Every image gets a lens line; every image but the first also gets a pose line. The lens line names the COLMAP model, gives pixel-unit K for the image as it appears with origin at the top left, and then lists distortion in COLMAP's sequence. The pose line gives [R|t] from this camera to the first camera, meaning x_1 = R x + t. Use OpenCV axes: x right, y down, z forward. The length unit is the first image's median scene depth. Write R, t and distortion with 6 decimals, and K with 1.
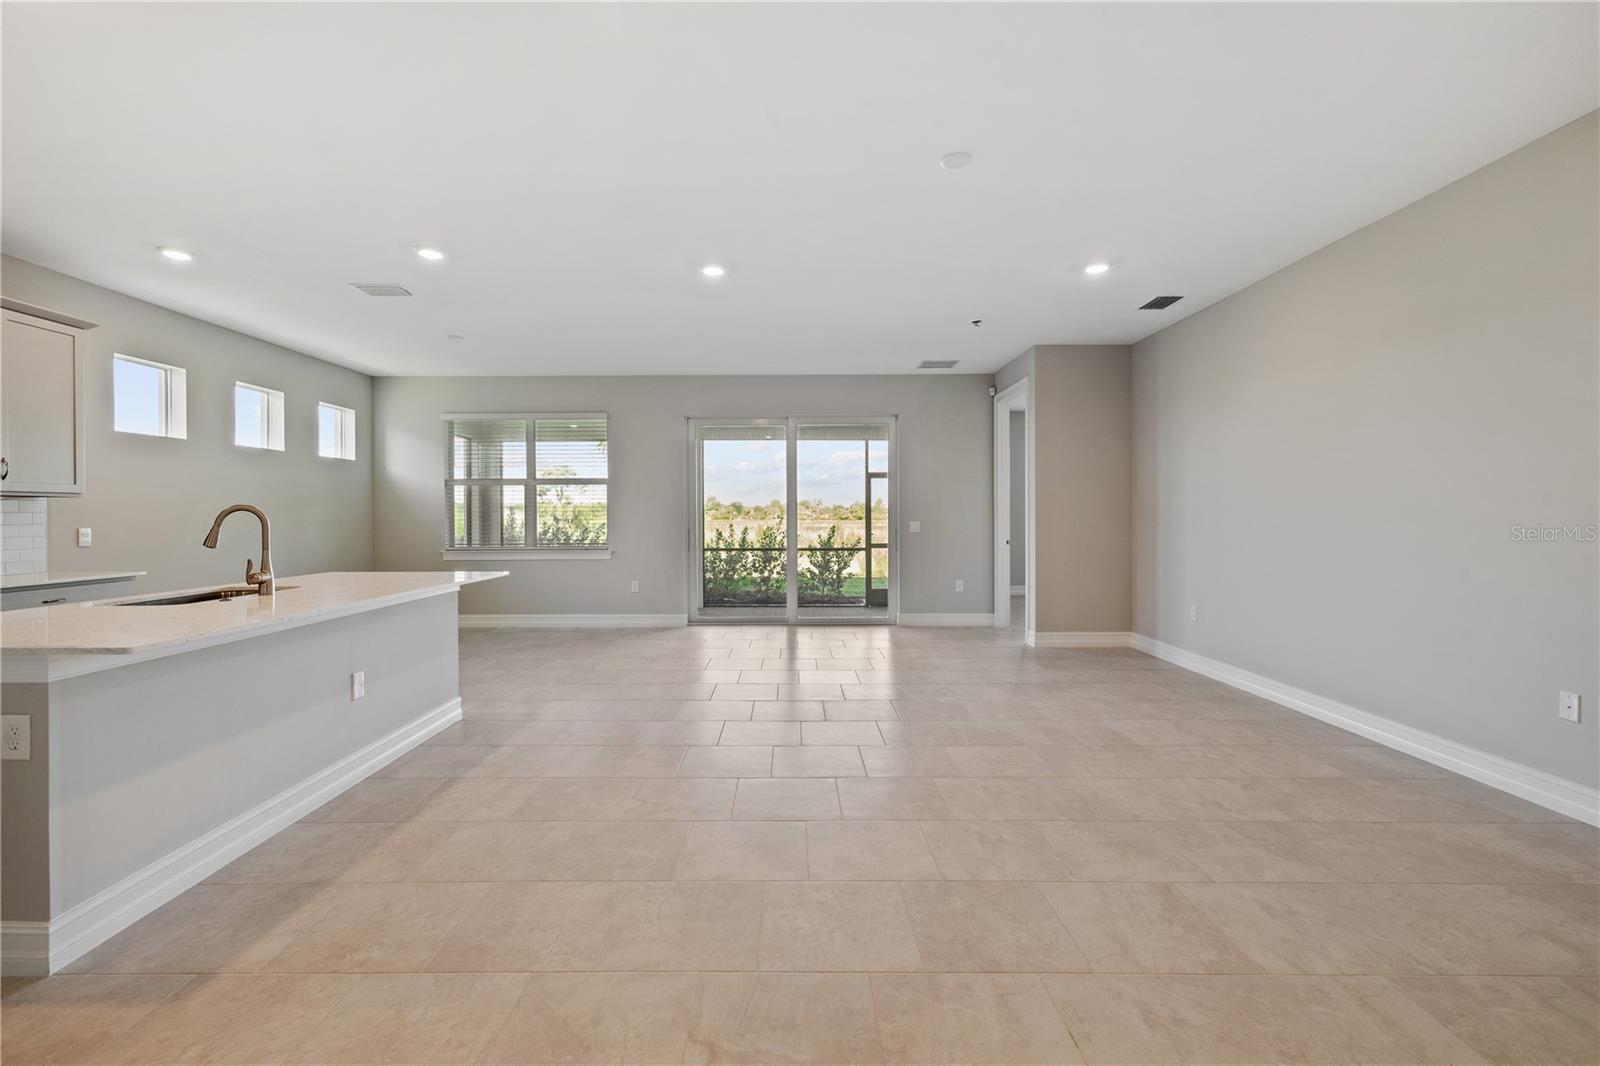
lens RADIAL K [[687.9, 0, 811.9], [0, 687.9, 525.3], [0, 0, 1]] dist [0.000388, 0.000796]
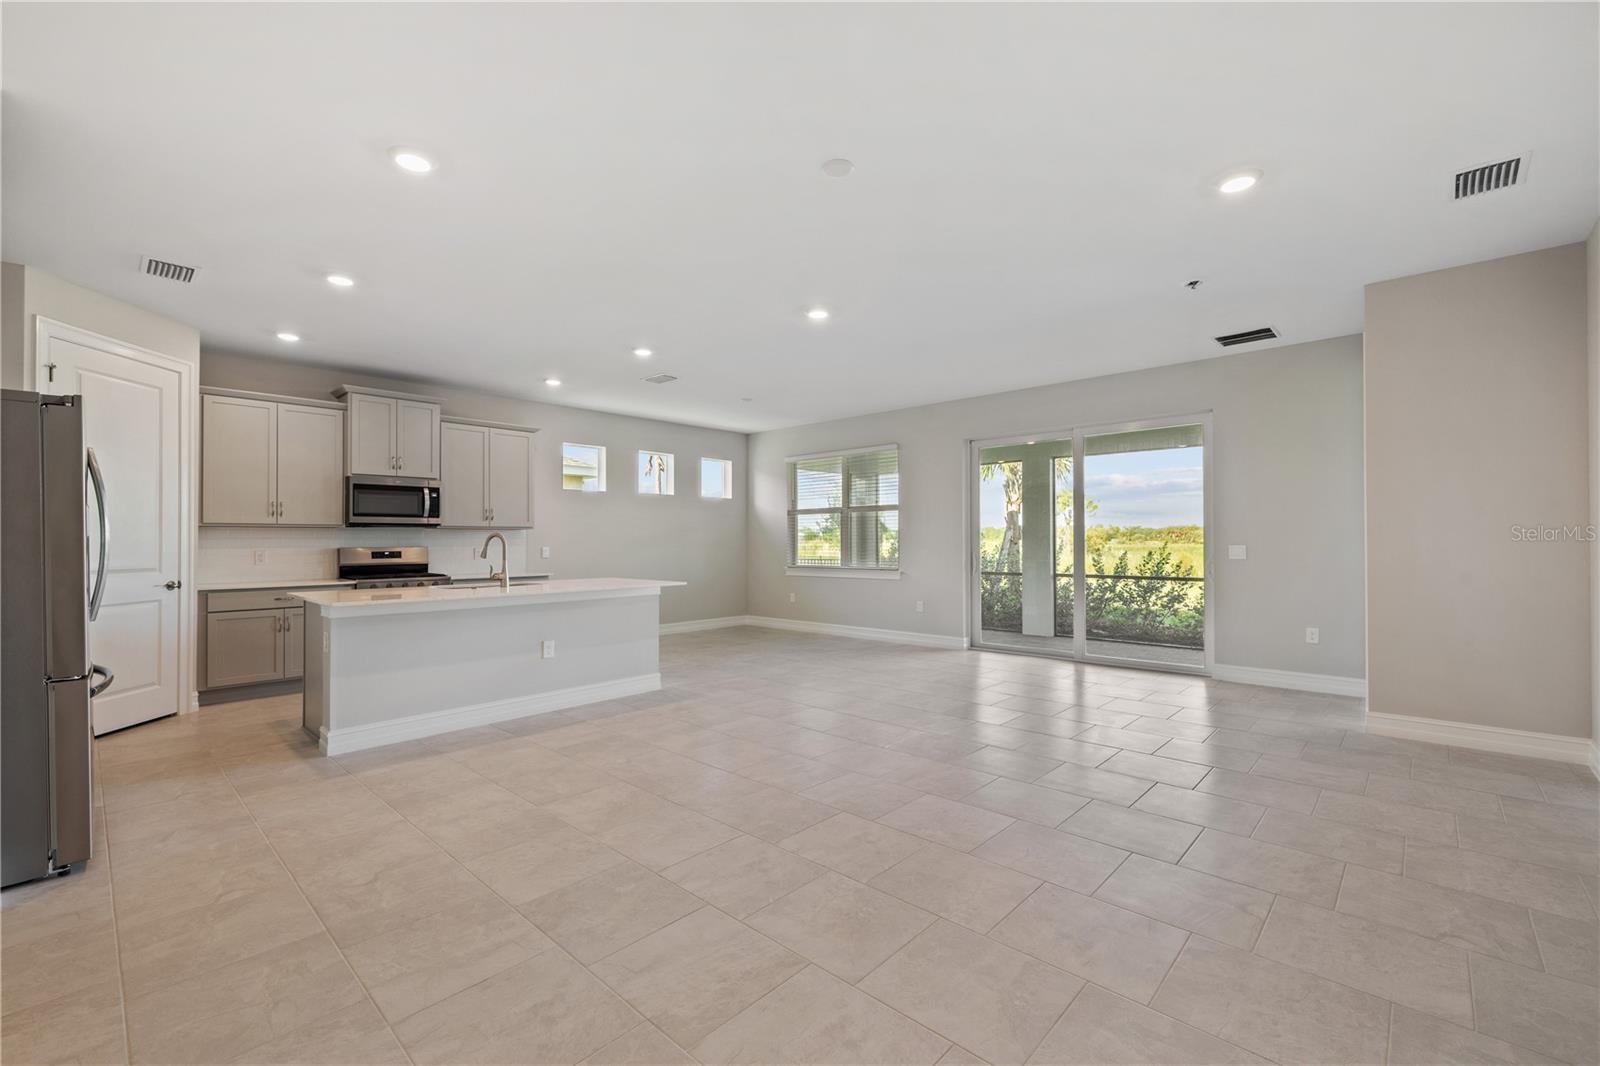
lens RADIAL K [[687.9, 0, 794.1], [0, 687.9, 547.7], [0, 0, 1]] dist [0.000388, 0.000796]
pose [[0.724568, 0.006772, -0.689170, 0.608425], [-0.007015, 0.999972, 0.002451, -0.003166], [0.689168, 0.003058, 0.724595, 0.196272]]
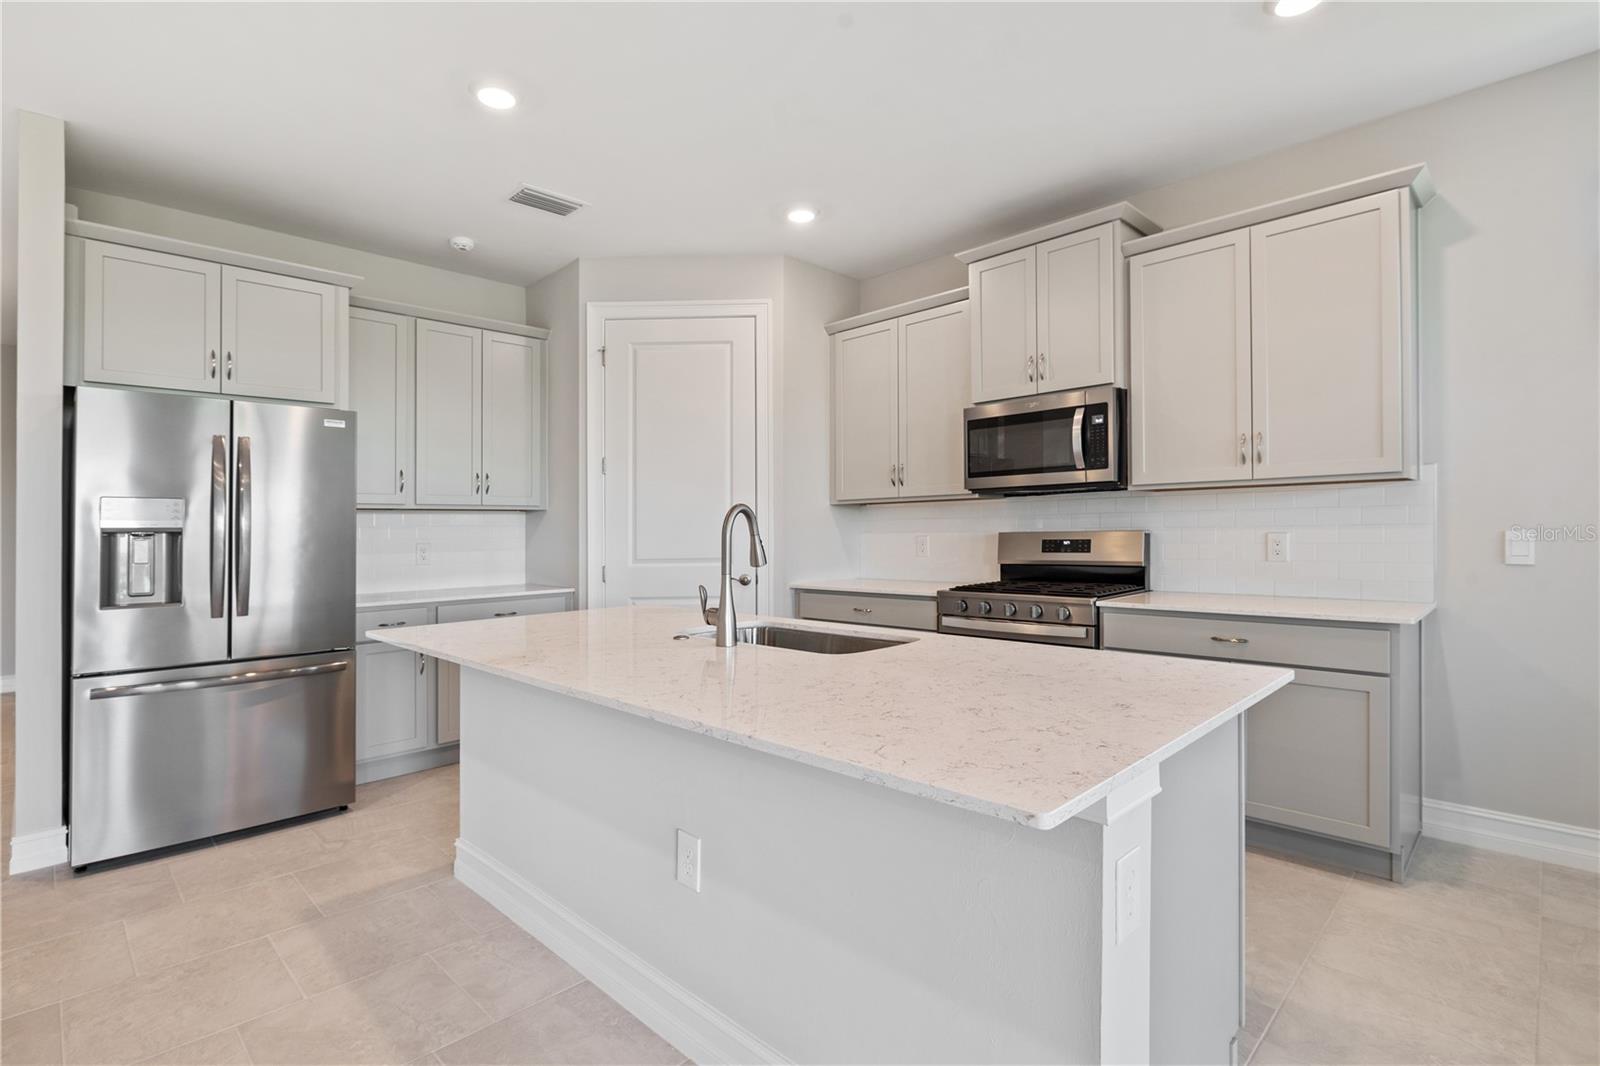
lens RADIAL K [[754.0, 0, 830.0], [0, 754.0, 527.3], [0, 0, 1]] dist [-0.011309, 0.001120]
pose [[-0.709827, 0.012855, -0.704259, -0.266512], [0.008622, 0.999917, 0.009562, -0.009929], [0.704324, 0.000715, -0.709879, 1.100216]]
